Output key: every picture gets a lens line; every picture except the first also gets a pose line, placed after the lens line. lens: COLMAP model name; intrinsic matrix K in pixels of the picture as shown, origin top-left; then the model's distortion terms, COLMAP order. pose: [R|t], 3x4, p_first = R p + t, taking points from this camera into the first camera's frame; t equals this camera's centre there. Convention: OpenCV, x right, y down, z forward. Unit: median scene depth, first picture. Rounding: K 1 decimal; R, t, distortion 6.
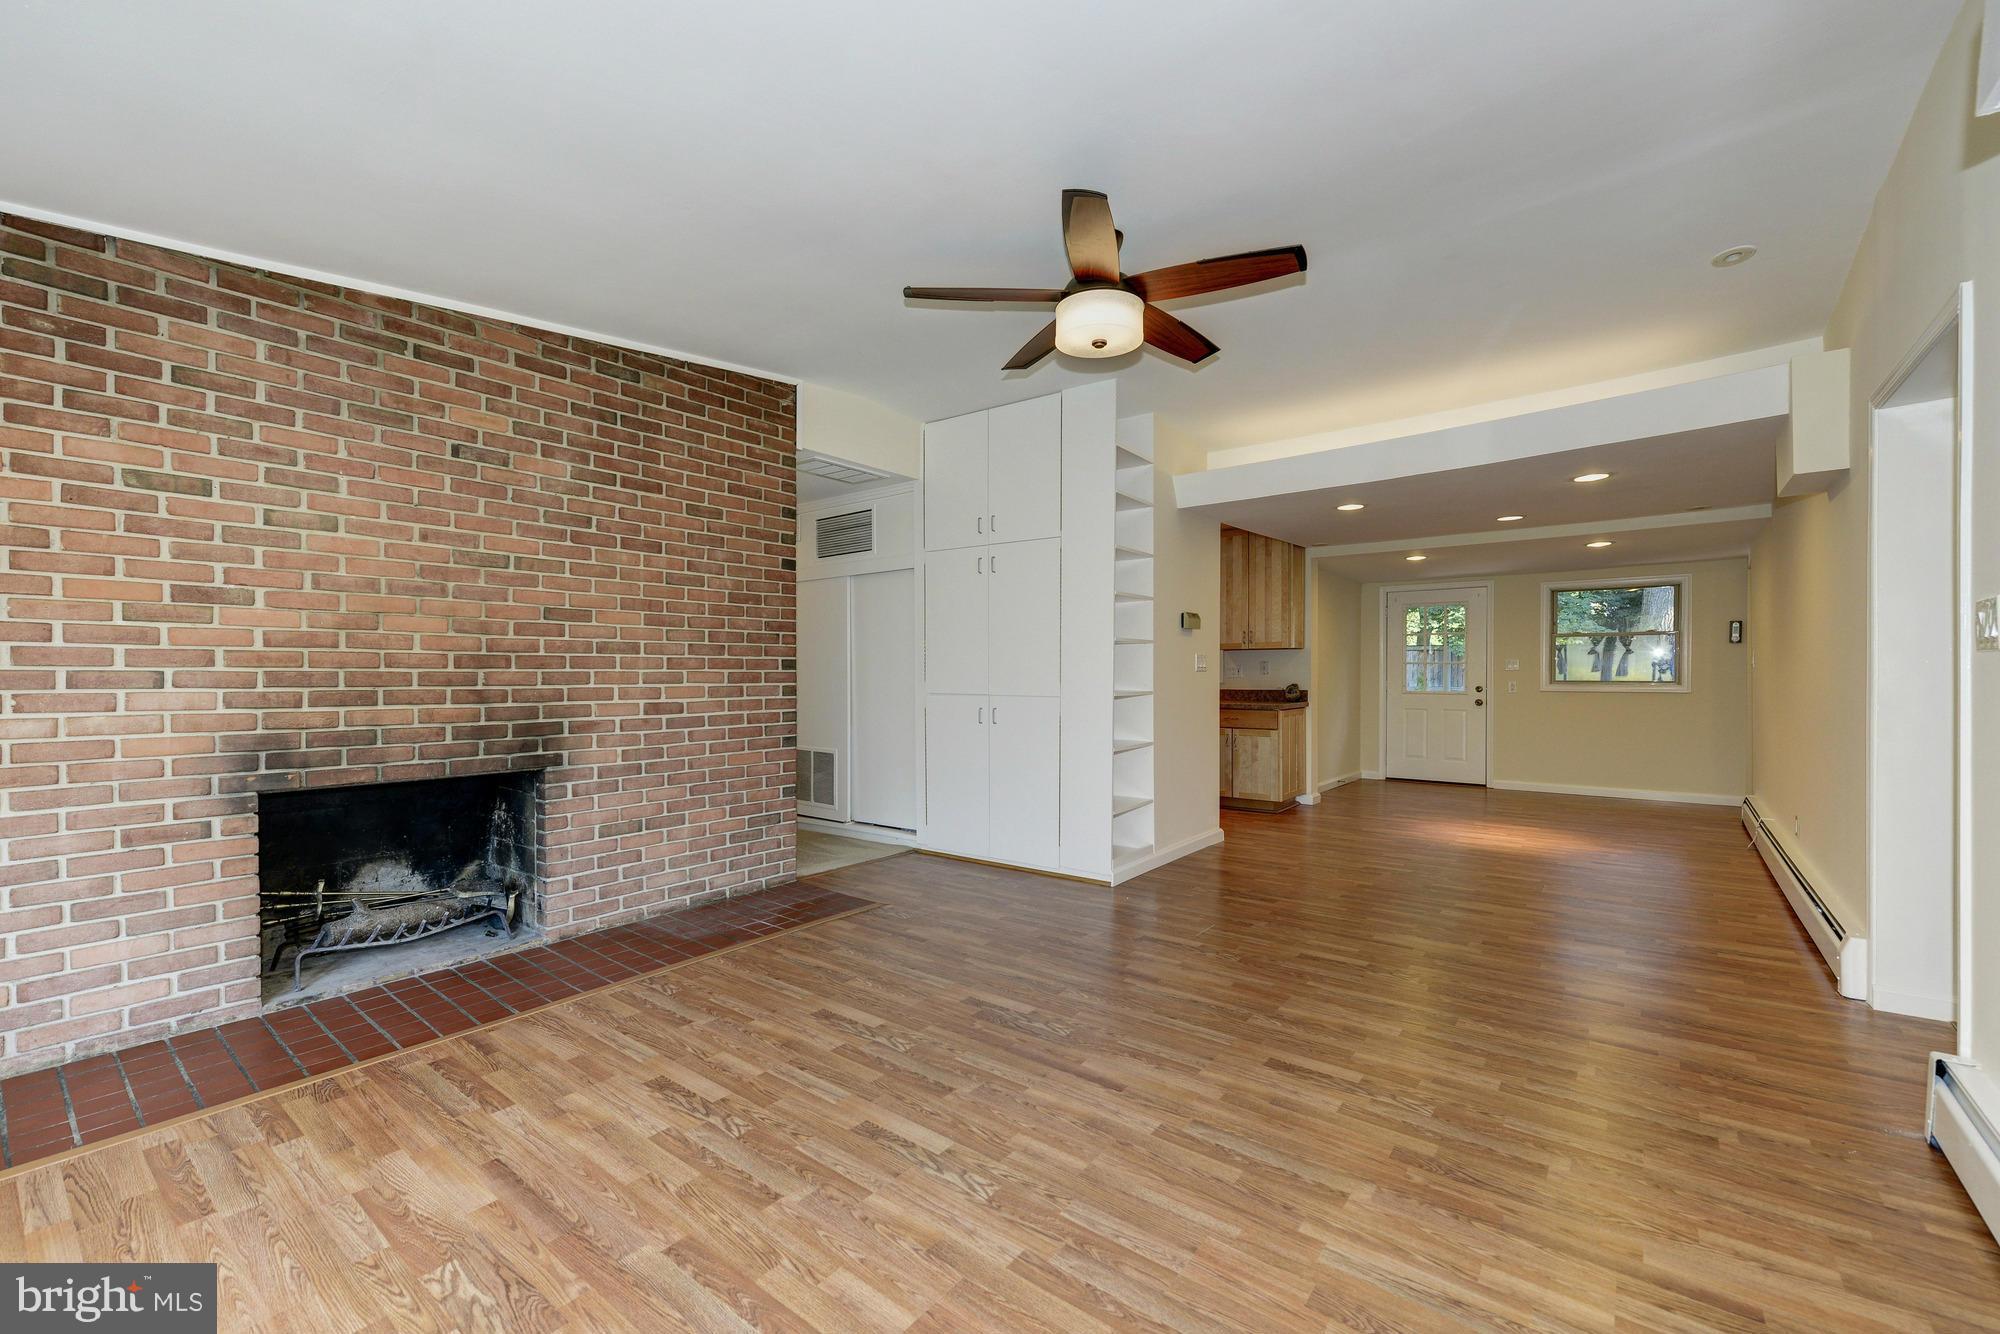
lens RADIAL K [[801.3, 0, 1006.6], [0, 801.3, 677.0], [0, 0, 1]] dist [0.004177, -0.000813]
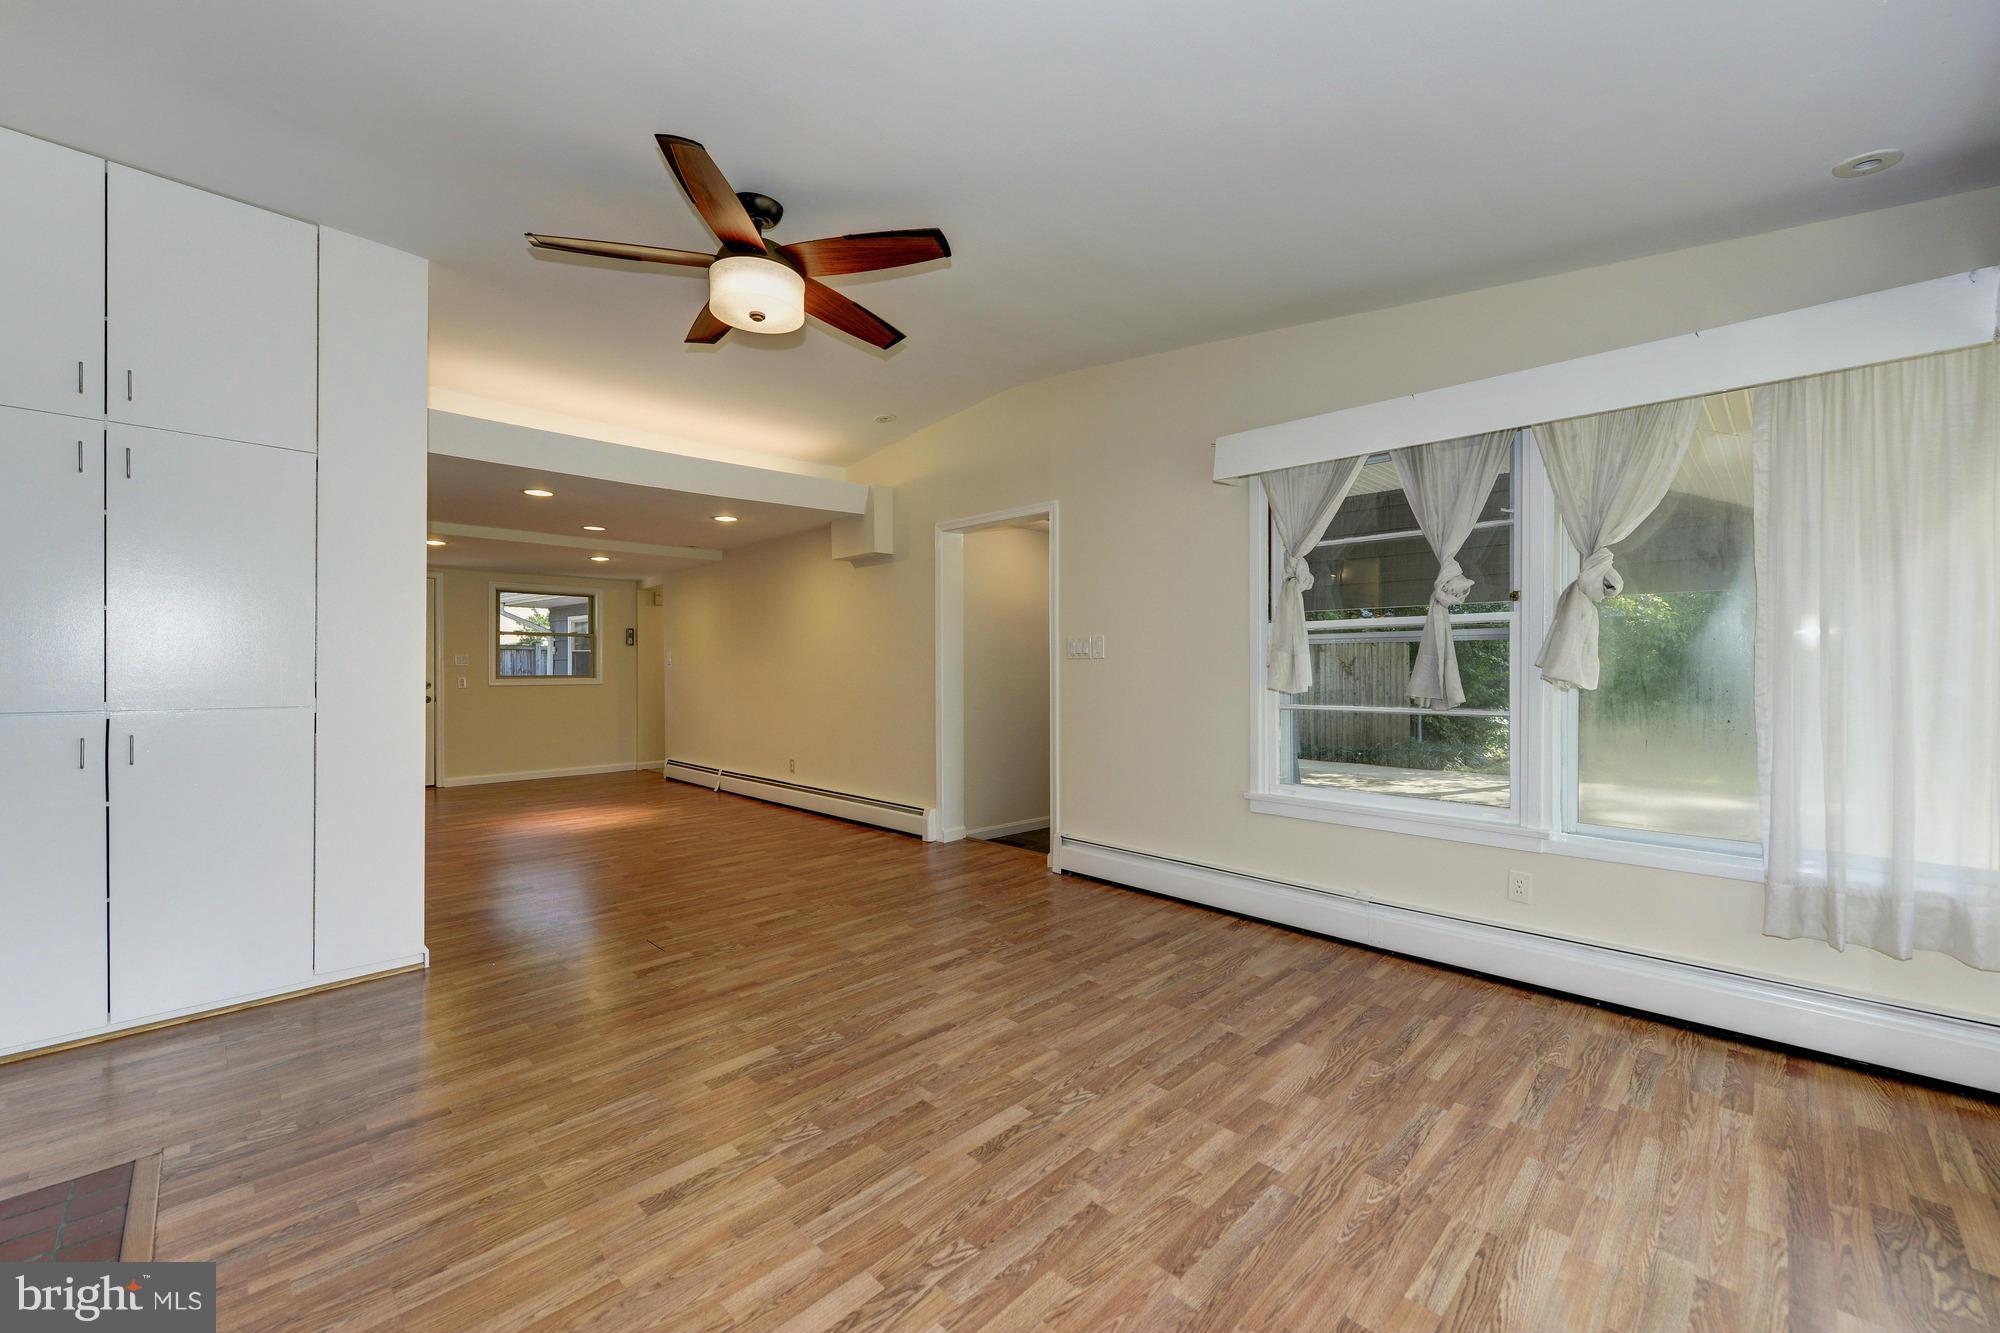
lens RADIAL K [[801.3, 0, 1003.3], [0, 801.3, 662.4], [0, 0, 1]] dist [0.004177, -0.000813]
pose [[0.122400, 0.005888, 0.992463, -1.035011], [0.006884, 0.999953, -0.006781, -0.003248], [-0.992457, 0.007662, 0.122354, 0.803957]]
